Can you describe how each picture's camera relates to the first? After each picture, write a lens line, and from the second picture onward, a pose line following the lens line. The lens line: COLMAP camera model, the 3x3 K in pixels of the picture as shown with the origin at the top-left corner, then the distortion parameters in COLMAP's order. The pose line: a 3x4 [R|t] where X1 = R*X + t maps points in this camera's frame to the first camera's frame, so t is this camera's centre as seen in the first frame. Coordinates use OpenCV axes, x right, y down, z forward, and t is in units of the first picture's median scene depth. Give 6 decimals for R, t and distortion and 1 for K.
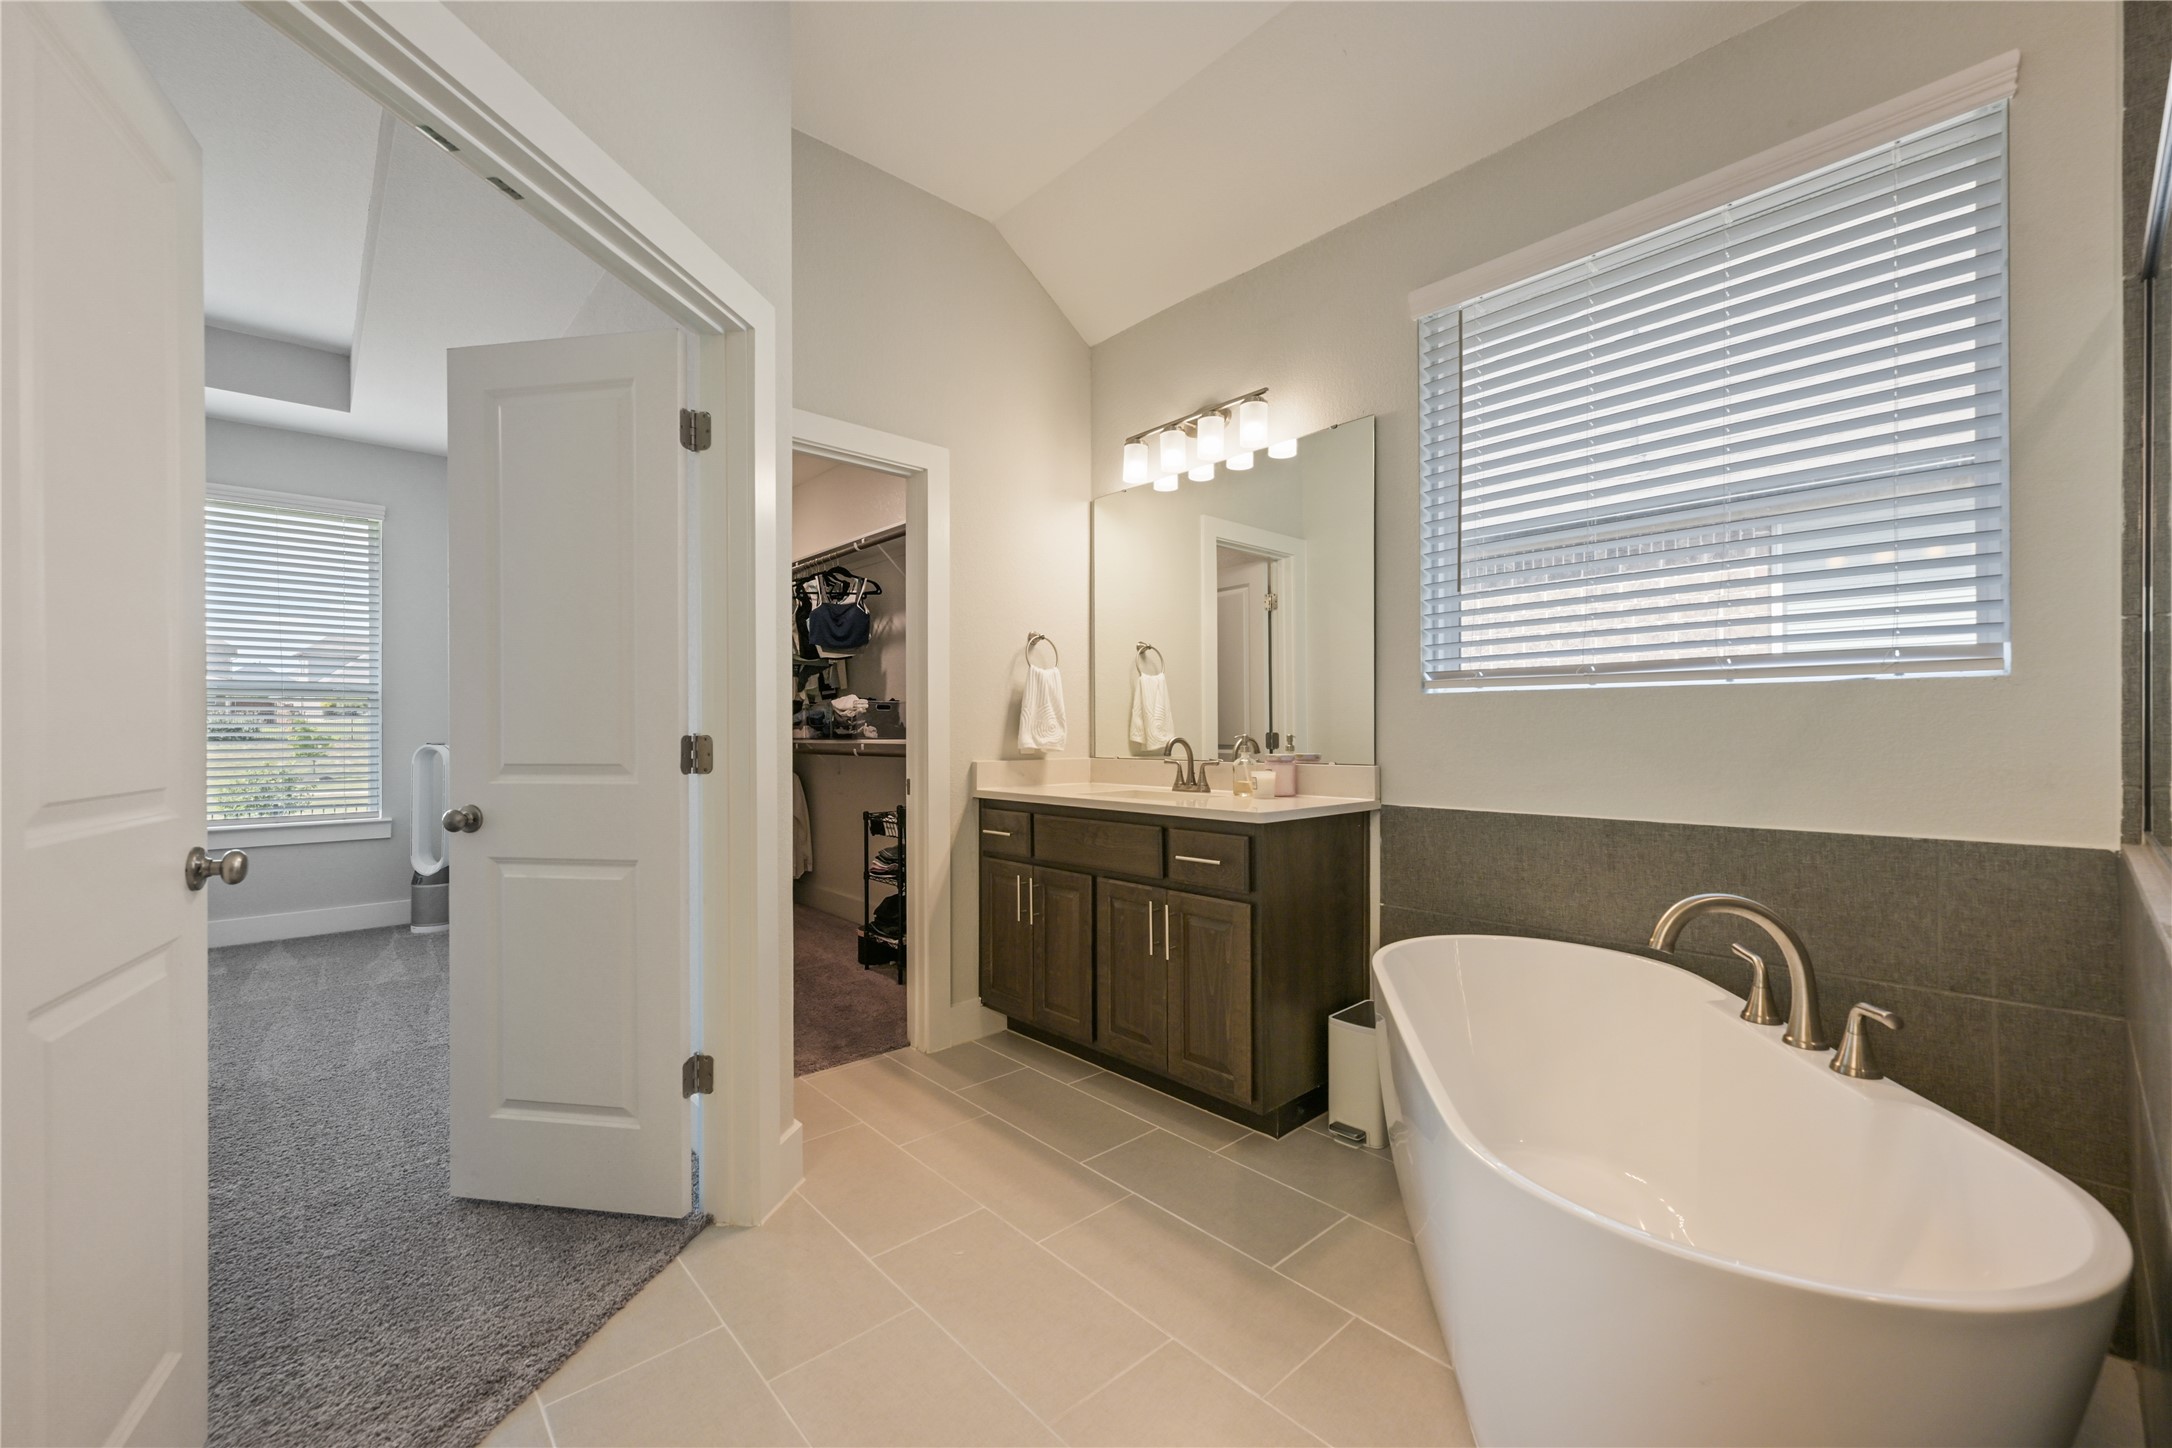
lens RADIAL K [[868.3, 0, 1096.2], [0, 868.3, 737.2], [0, 0, 1]] dist [-0.000916, 0.000024]
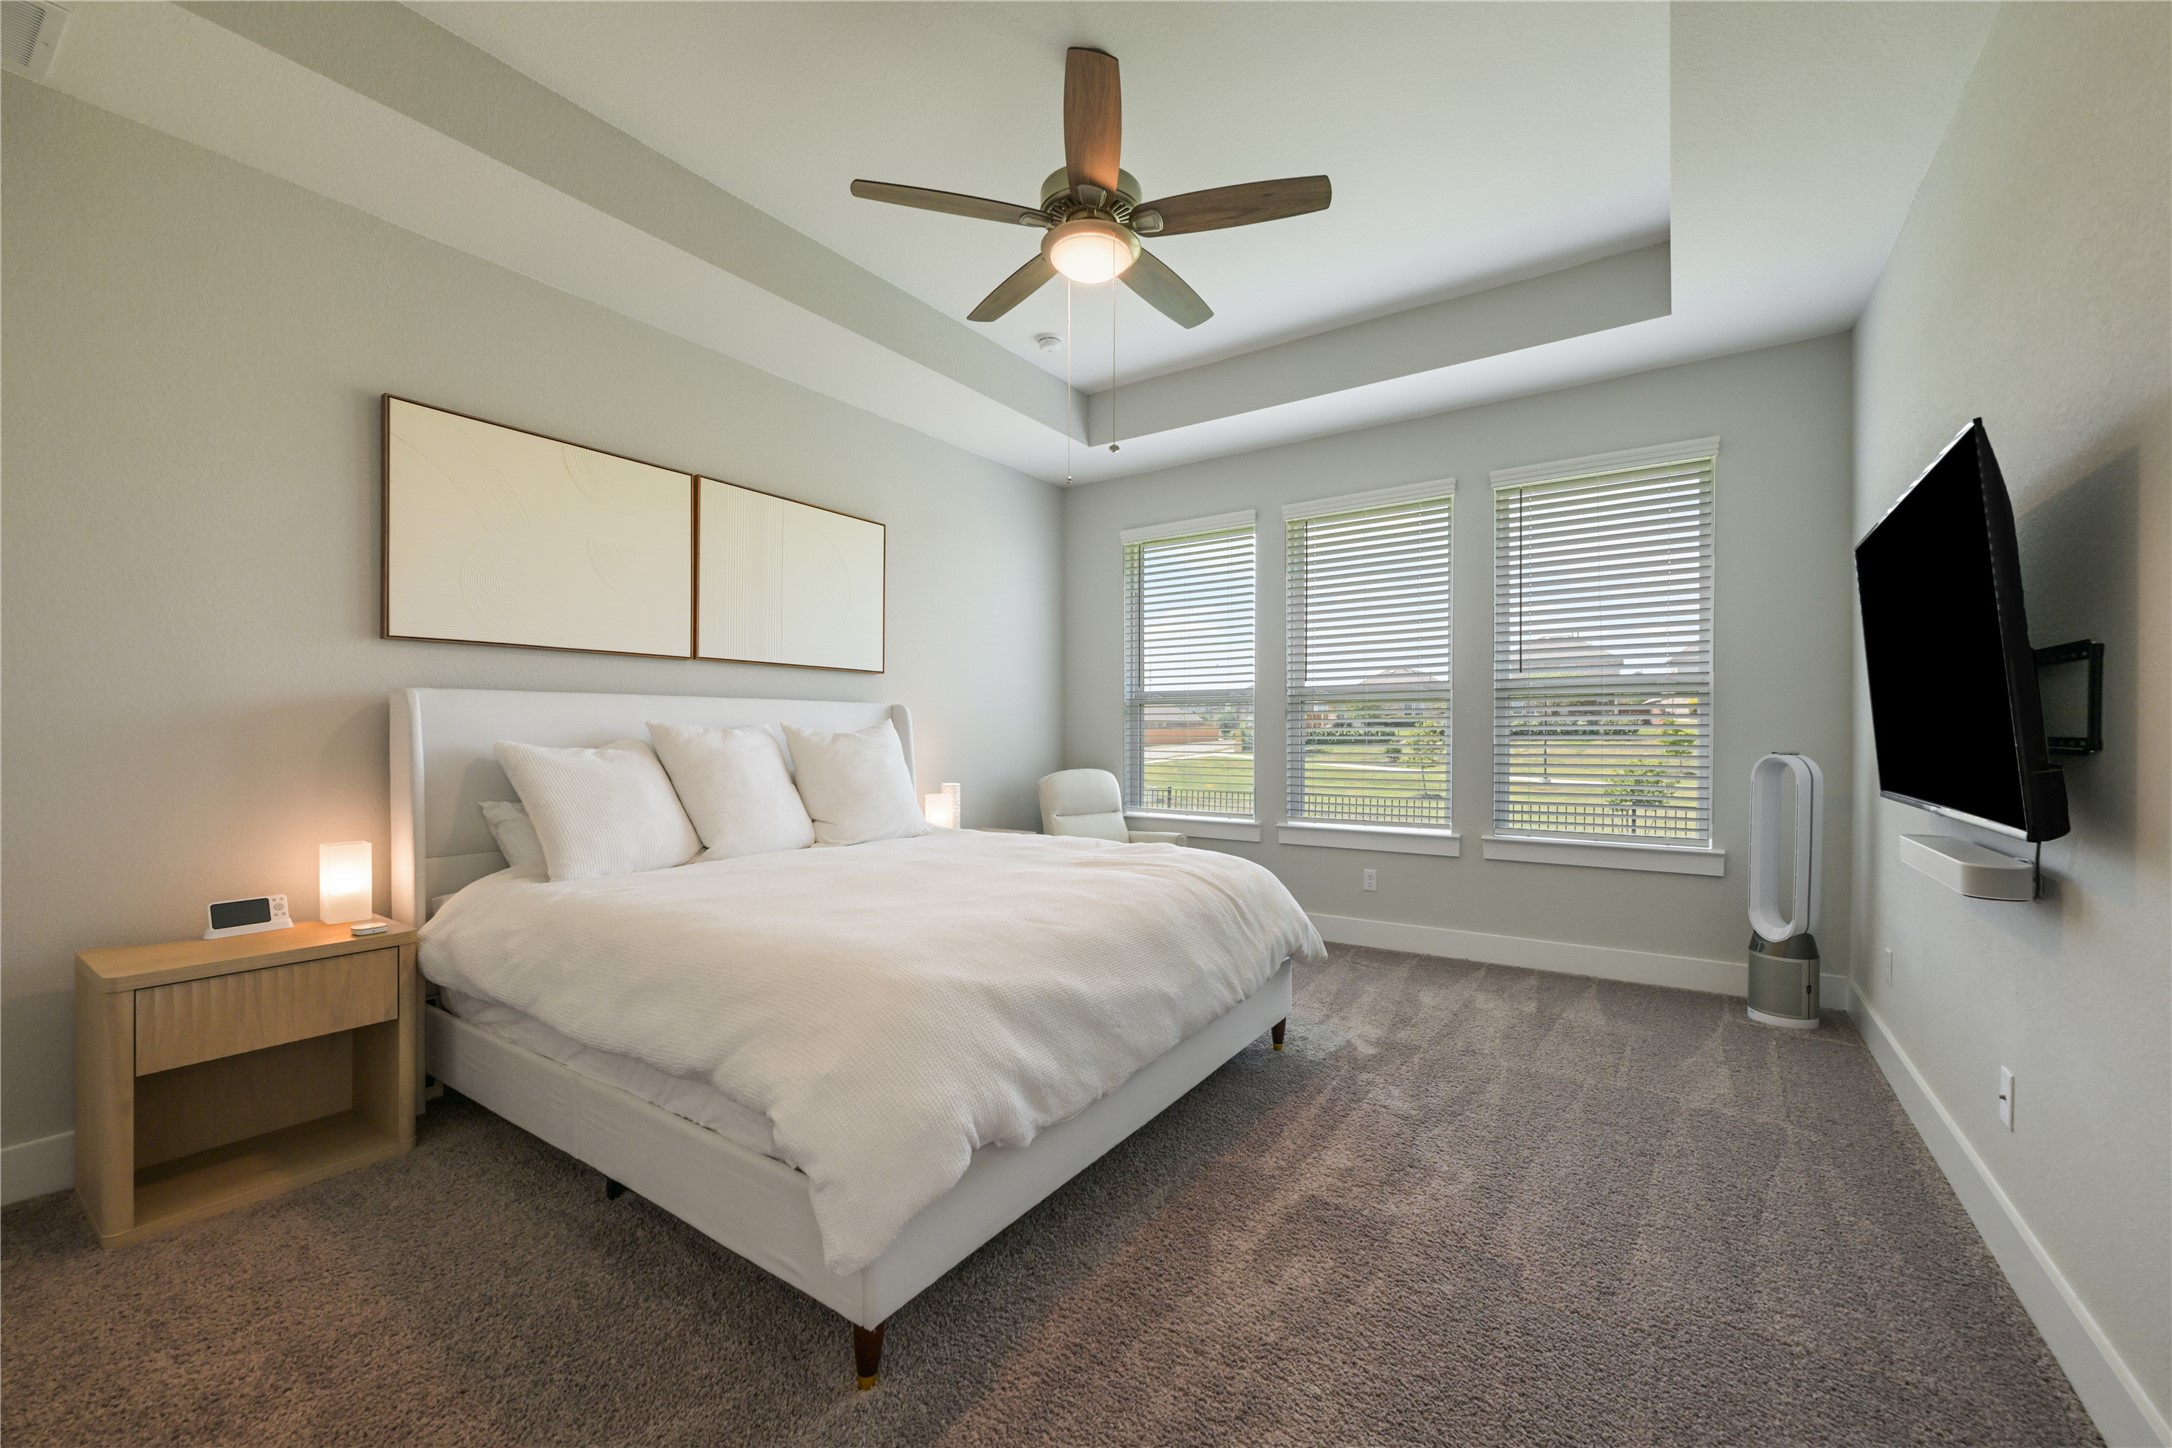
lens RADIAL K [[857.6, 0, 1087.3], [0, 857.6, 733.8], [0, 0, 1]] dist [-0.000434, 0.000176]
pose [[0.226645, 0.004128, -0.973969, -0.292499], [-0.006314, 0.999976, 0.002769, -0.008123], [0.973957, 0.005522, 0.226666, 0.399801]]
